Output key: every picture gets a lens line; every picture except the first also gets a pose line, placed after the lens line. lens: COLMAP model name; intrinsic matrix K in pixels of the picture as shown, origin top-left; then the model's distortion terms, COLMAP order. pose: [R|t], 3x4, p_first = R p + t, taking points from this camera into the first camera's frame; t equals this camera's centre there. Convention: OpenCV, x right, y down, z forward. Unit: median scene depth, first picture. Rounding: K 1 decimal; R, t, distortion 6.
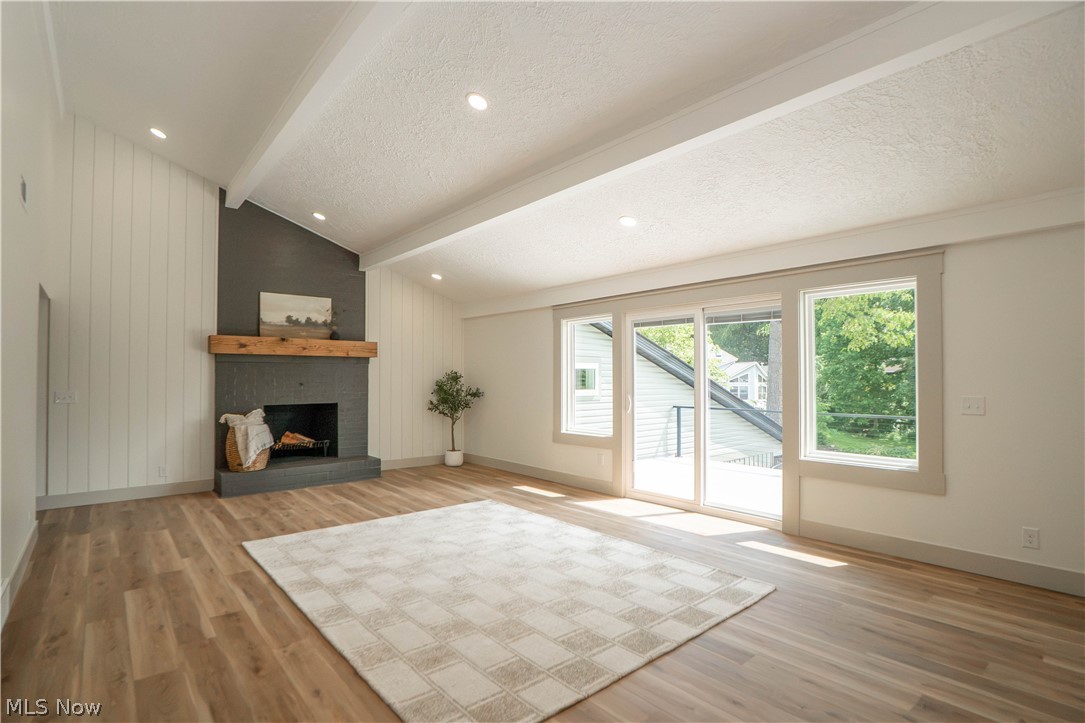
lens RADIAL K [[527.5, 0, 526.6], [0, 527.5, 374.7], [0, 0, 1]] dist [-0.042453, 0.009495]
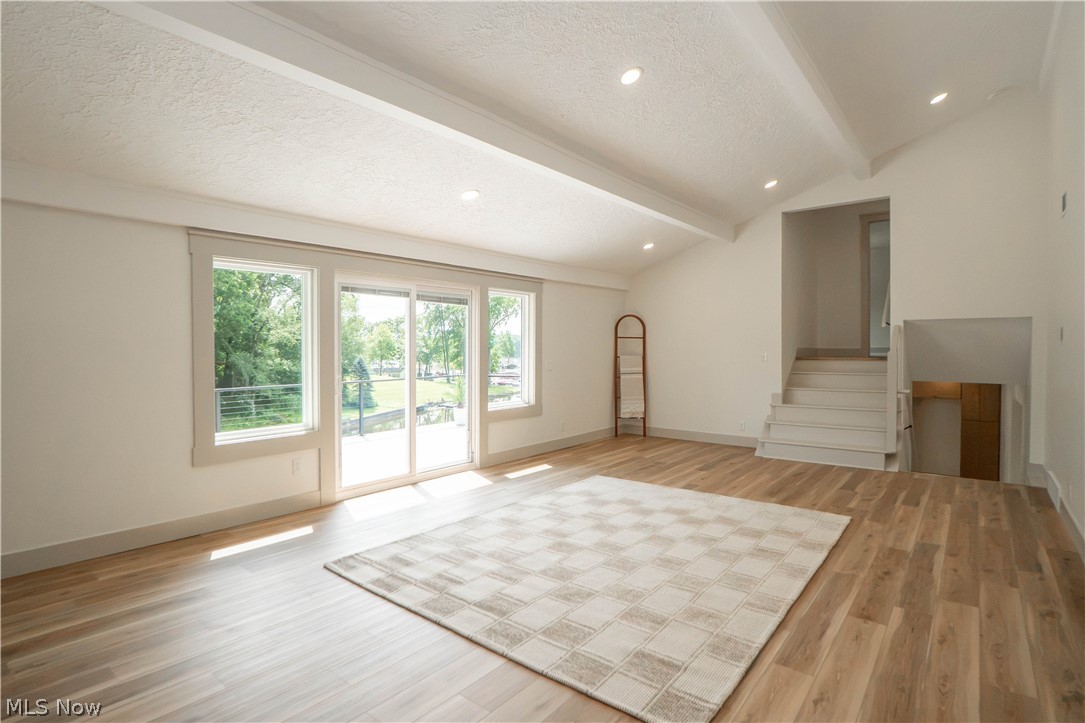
lens RADIAL K [[552.6, 0, 527.5], [0, 552.6, 363.1], [0, 0, 1]] dist [-0.031209, 0.000813]
pose [[-0.189168, -0.027590, 0.981557, -0.853567], [-0.004162, 0.999619, 0.027295, -0.003495], [-0.981936, 0.001079, -0.189211, 1.086848]]
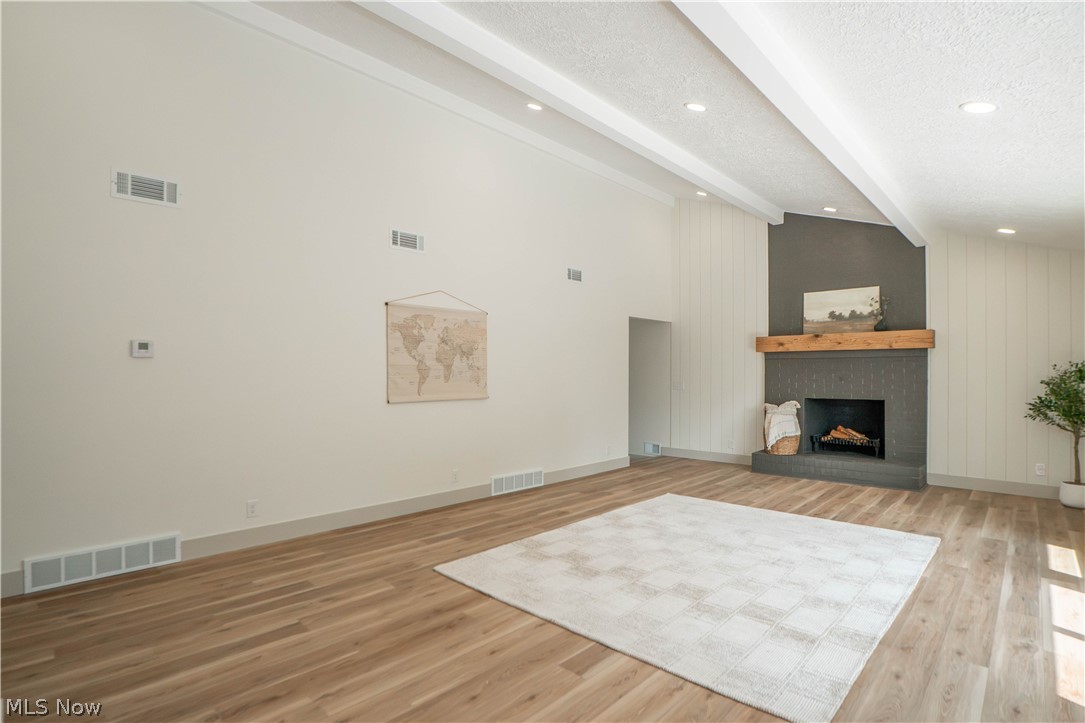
lens RADIAL K [[535.0, 0, 528.5], [0, 535.0, 370.4], [0, 0, 1]] dist [-0.045700, 0.010325]
pose [[0.114321, -0.004814, -0.993432, 0.711318], [0.006777, 0.999969, -0.004066, 0.002967], [0.993421, -0.006268, 0.114350, 0.422248]]
